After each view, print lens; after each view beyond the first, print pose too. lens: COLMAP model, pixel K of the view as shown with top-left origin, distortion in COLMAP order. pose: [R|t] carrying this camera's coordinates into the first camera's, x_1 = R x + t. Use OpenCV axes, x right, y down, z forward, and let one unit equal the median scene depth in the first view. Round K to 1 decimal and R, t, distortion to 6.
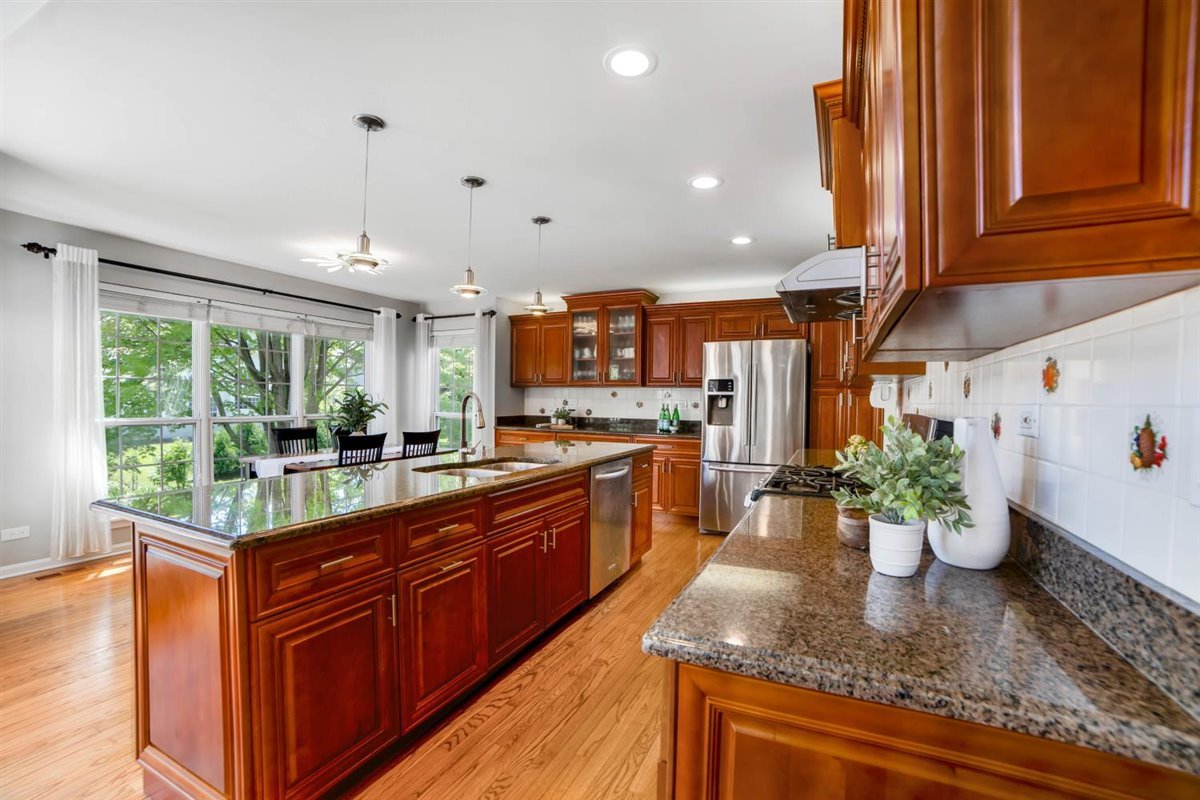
lens RADIAL K [[497.6, 0, 593.7], [0, 497.6, 398.5], [0, 0, 1]] dist [0.000819, 0.000215]
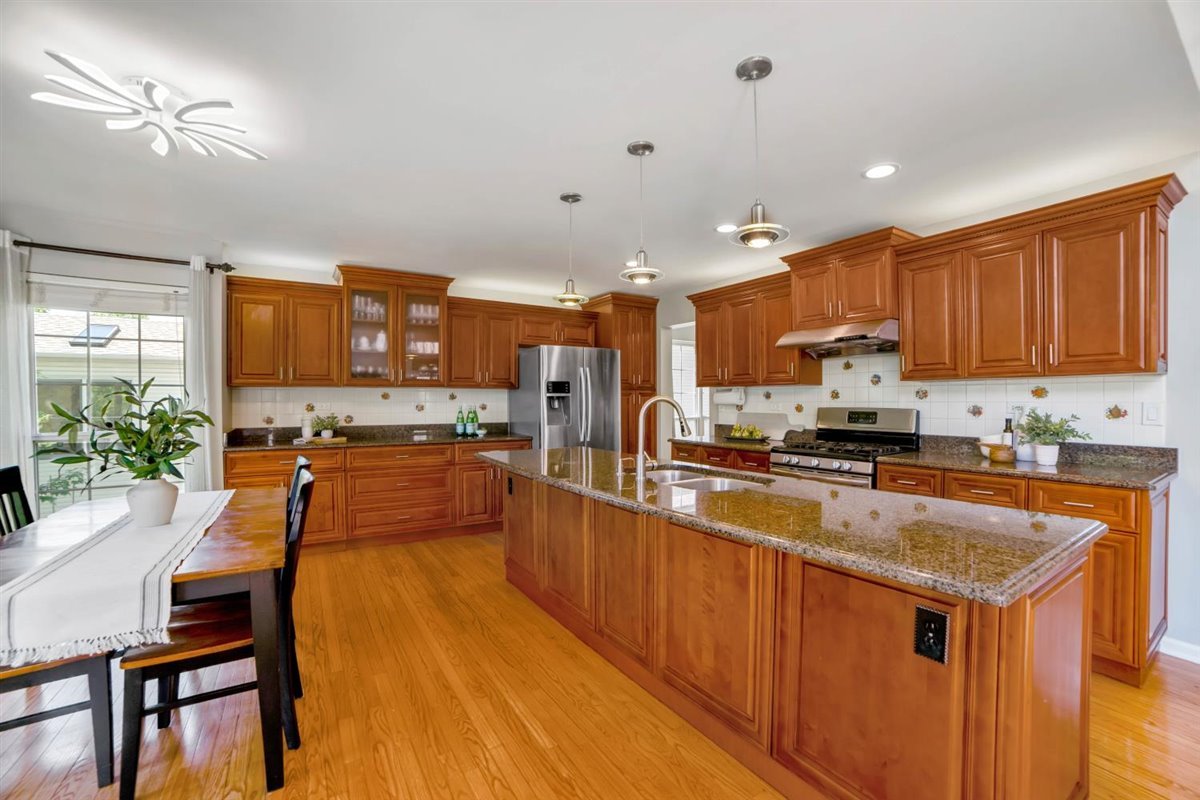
lens RADIAL K [[497.6, 0, 590.6], [0, 497.6, 394.9], [0, 0, 1]] dist [0.000819, 0.000215]
pose [[0.554869, -0.003641, 0.831930, -0.487323], [0.007828, 0.999969, -0.000844, -0.007126], [-0.831901, 0.006980, 0.554880, 0.286632]]
